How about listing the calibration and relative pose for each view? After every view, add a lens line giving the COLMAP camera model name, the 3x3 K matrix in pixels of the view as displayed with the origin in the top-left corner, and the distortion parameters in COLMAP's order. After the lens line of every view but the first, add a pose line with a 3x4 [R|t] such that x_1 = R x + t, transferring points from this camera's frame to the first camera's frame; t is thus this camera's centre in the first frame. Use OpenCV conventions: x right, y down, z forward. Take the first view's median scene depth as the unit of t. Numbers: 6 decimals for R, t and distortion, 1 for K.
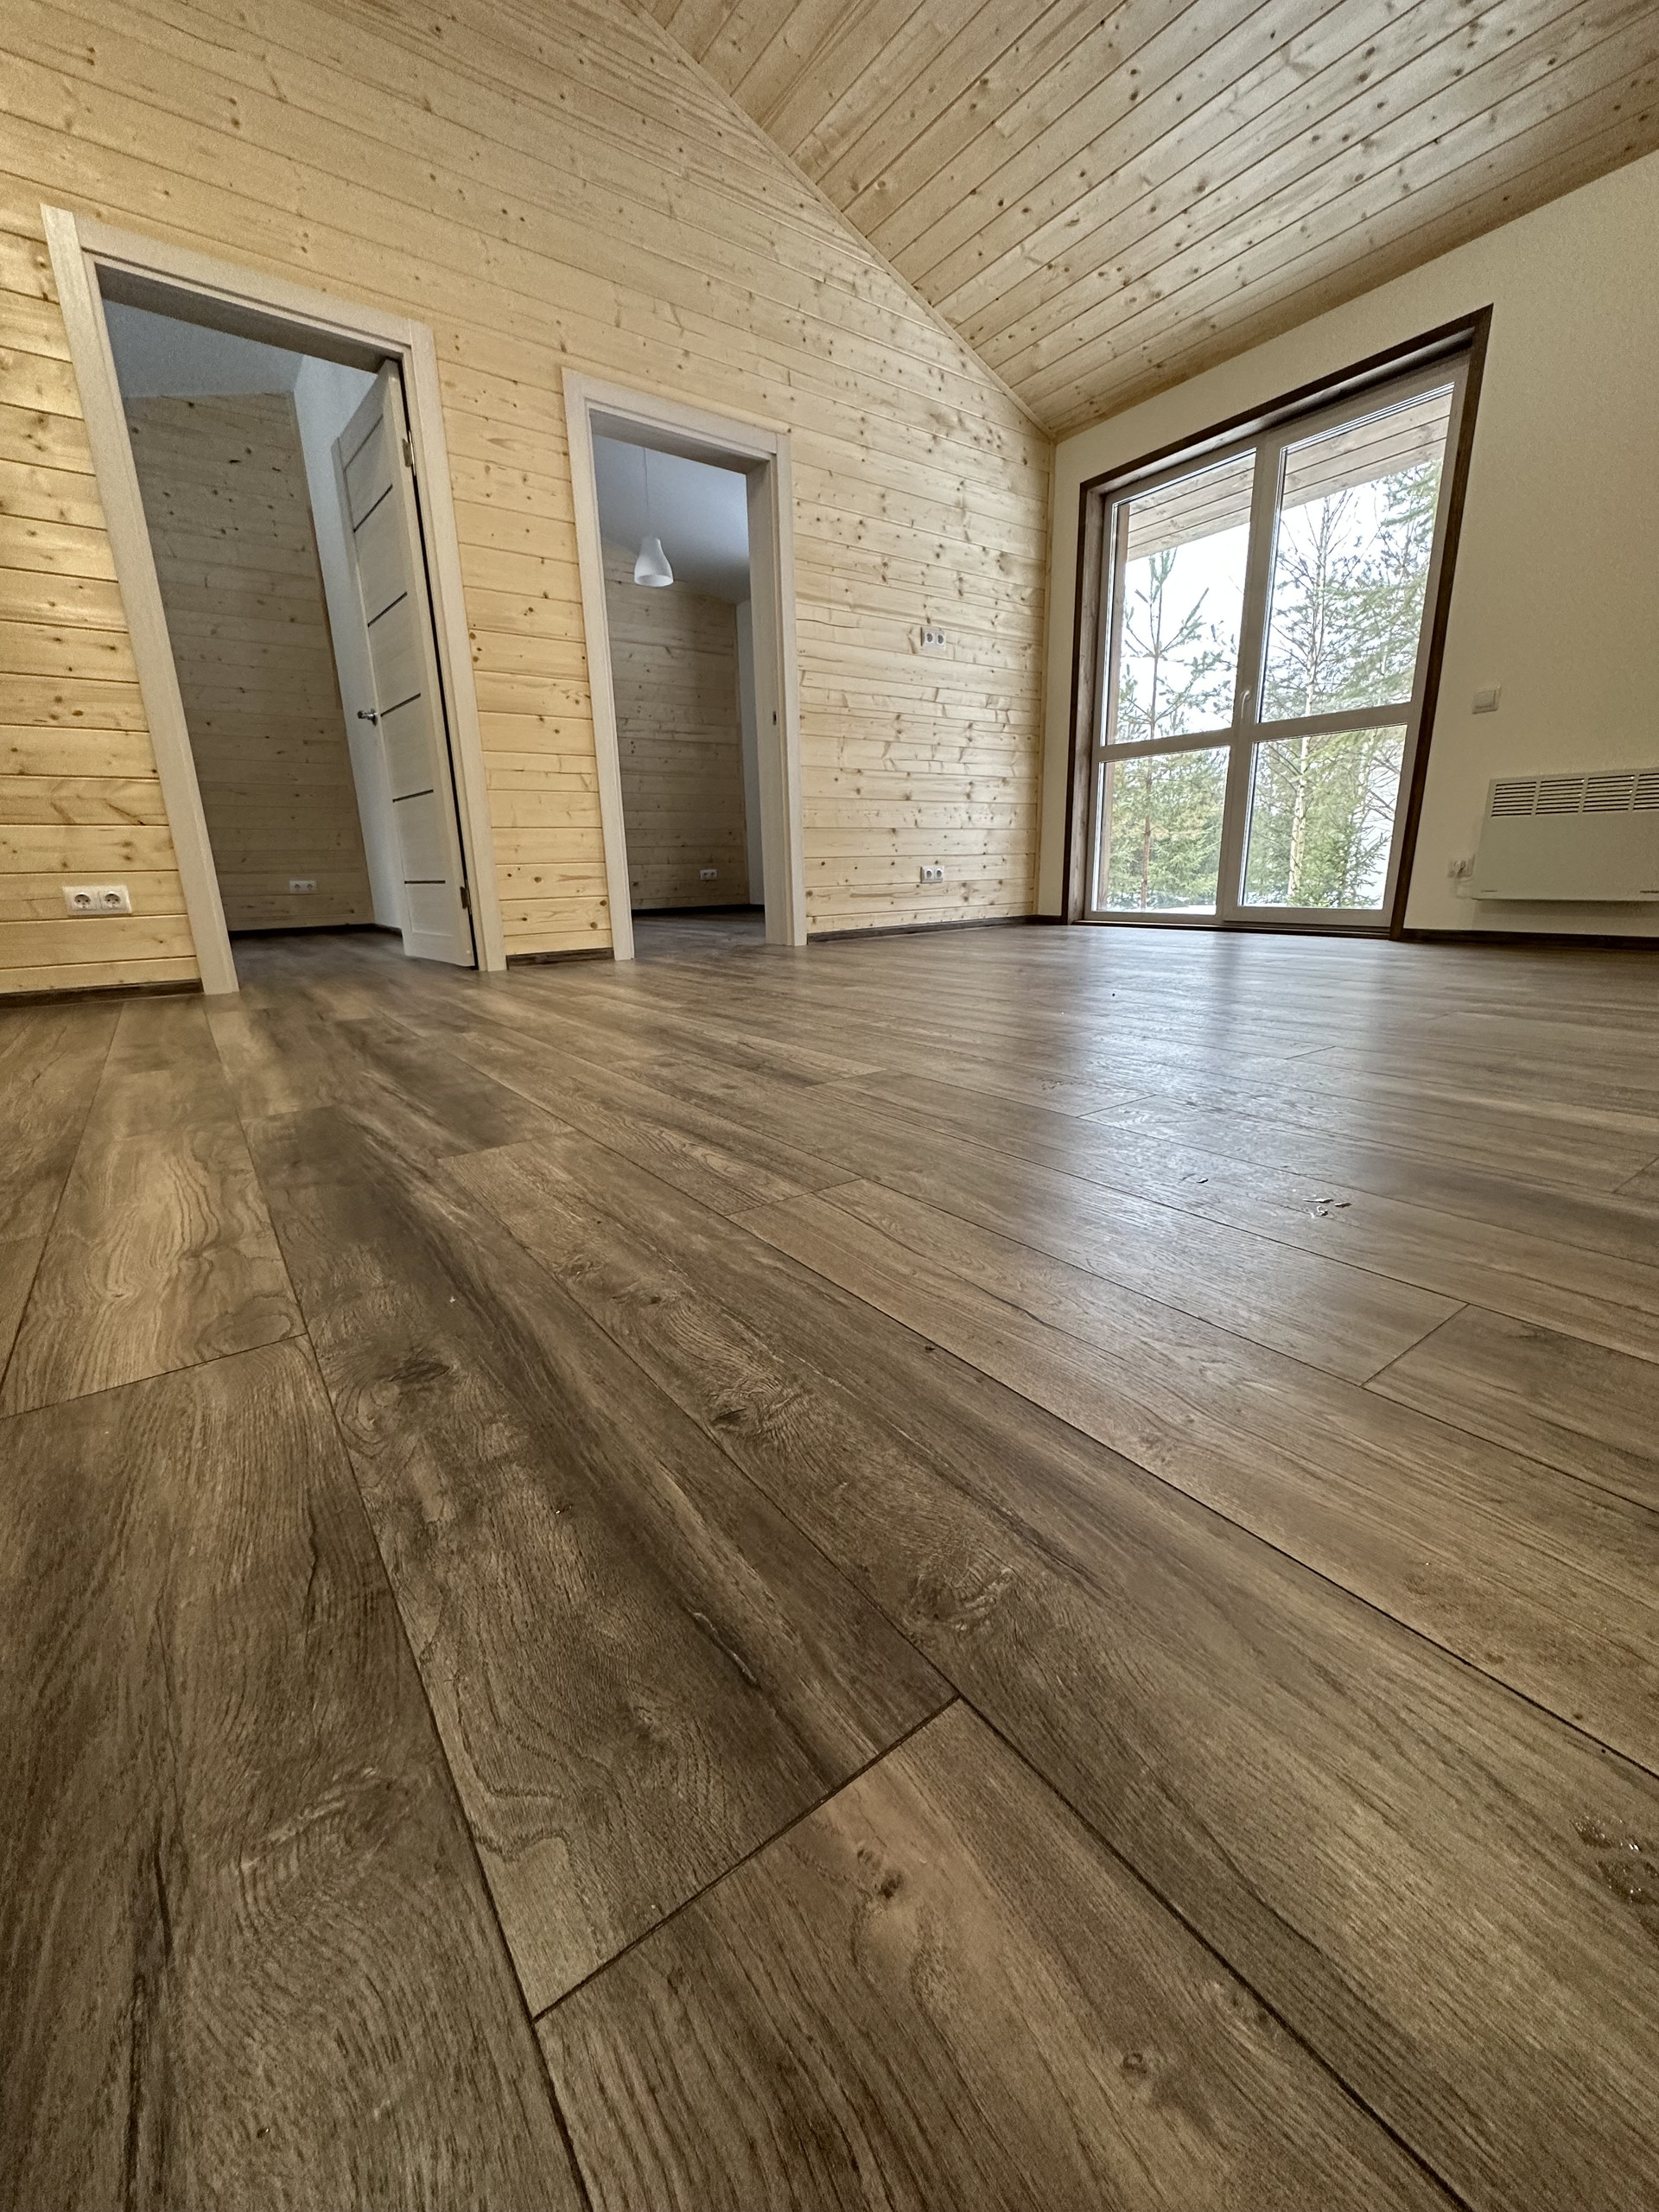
lens RADIAL K [[882.7, 0, 829.5], [0, 882.7, 1106.0], [0, 0, 1]] dist [0.001033, 0.000176]
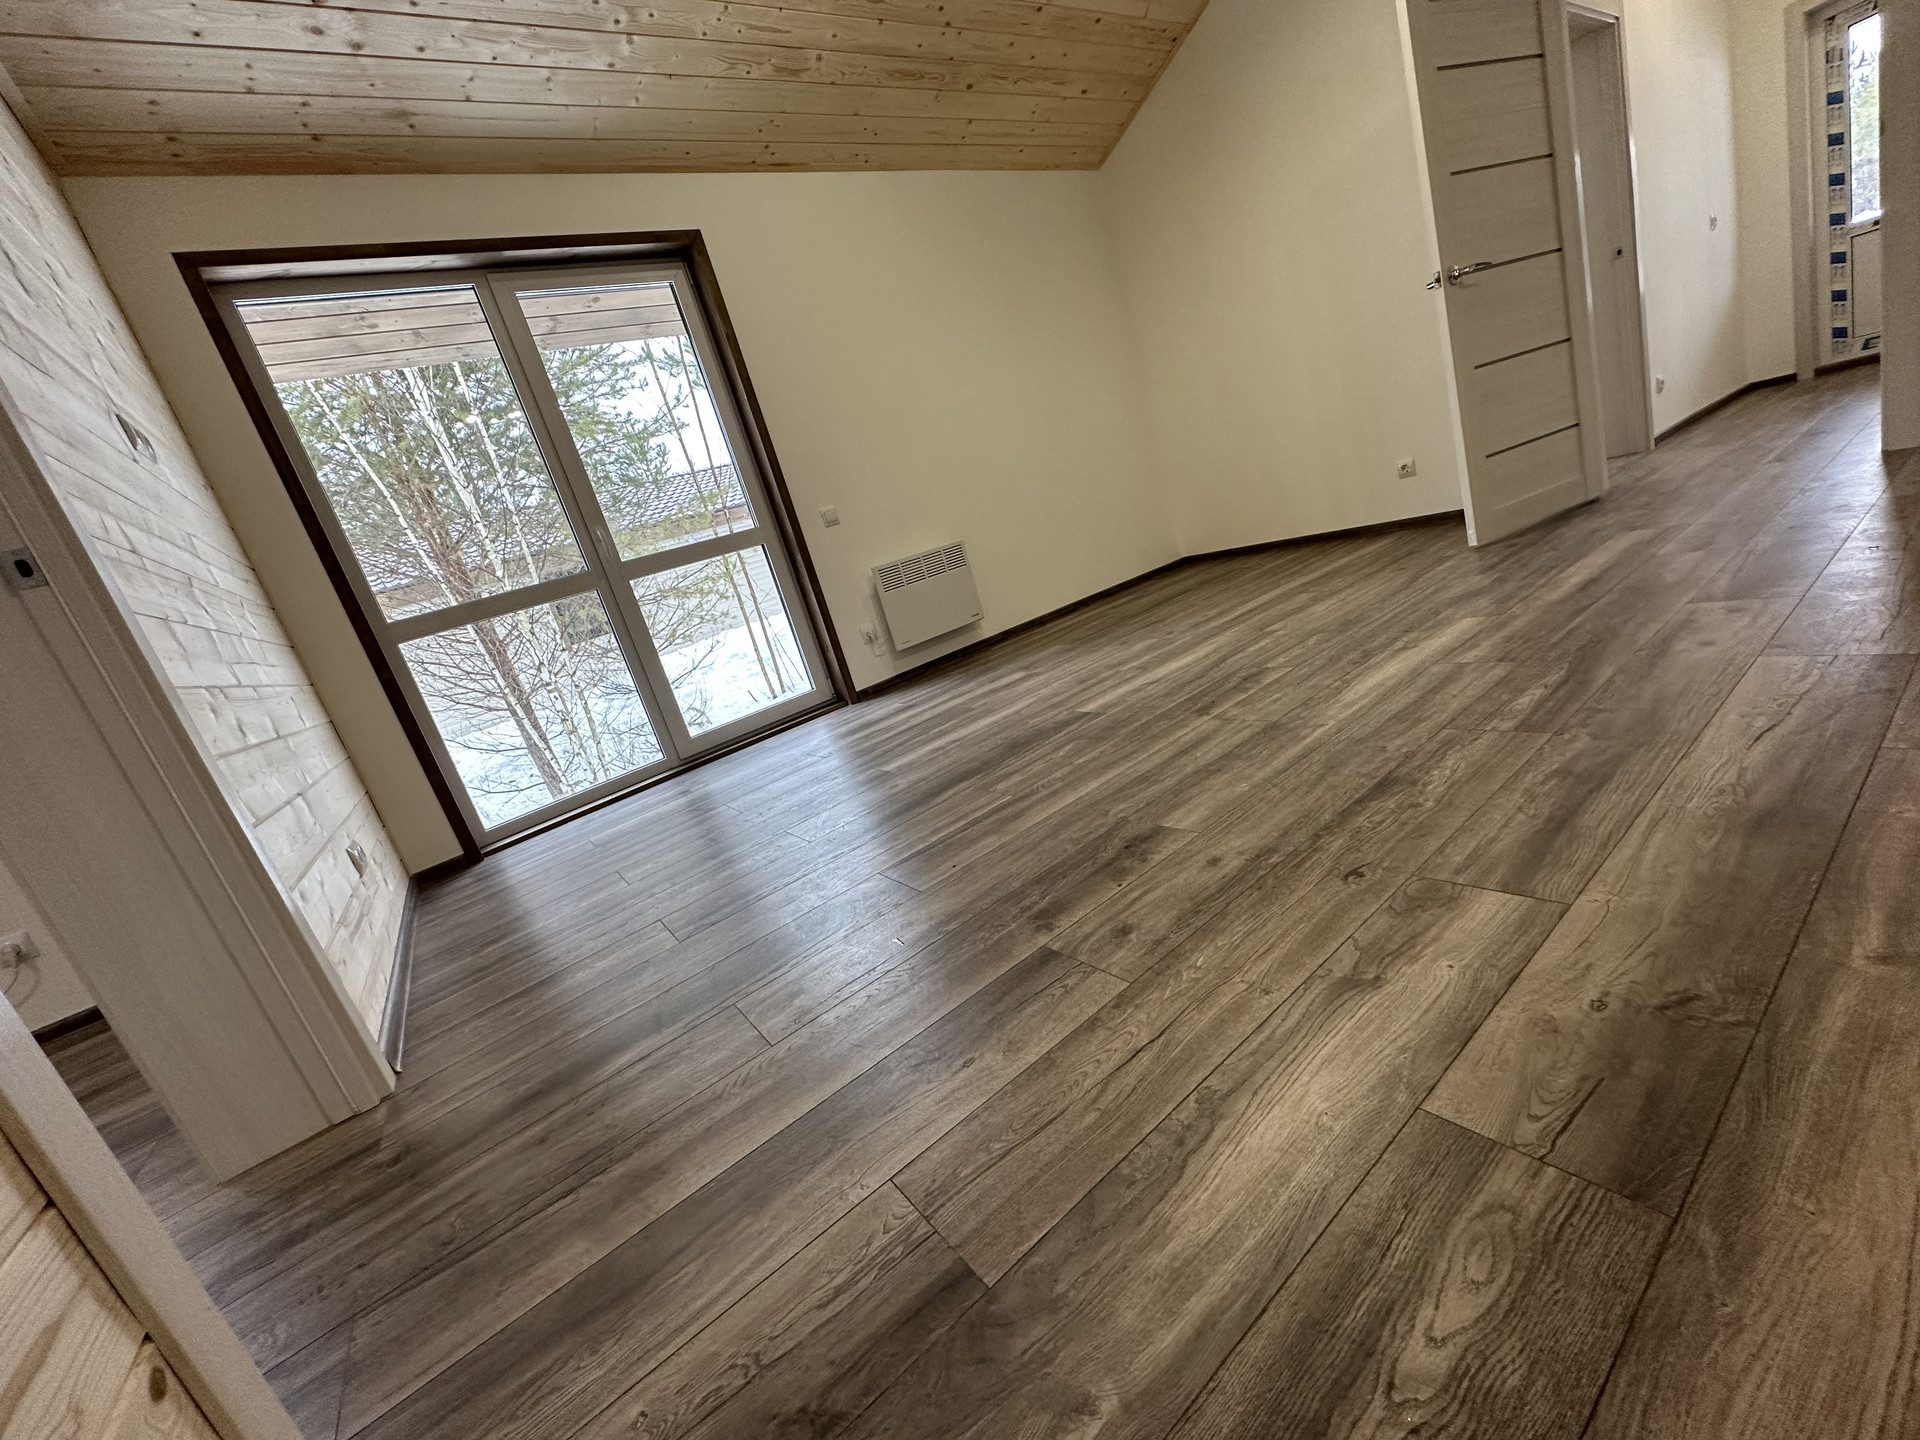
lens RADIAL K [[766.2, 0, 960.0], [0, 766.2, 720.0], [0, 0, 1]] dist [0.001033, 0.000176]
pose [[0.024584, -0.220679, 0.975037, -0.378608], [0.528484, 0.830773, 0.174703, -0.279175], [-0.848588, 0.510996, 0.137049, 0.759373]]
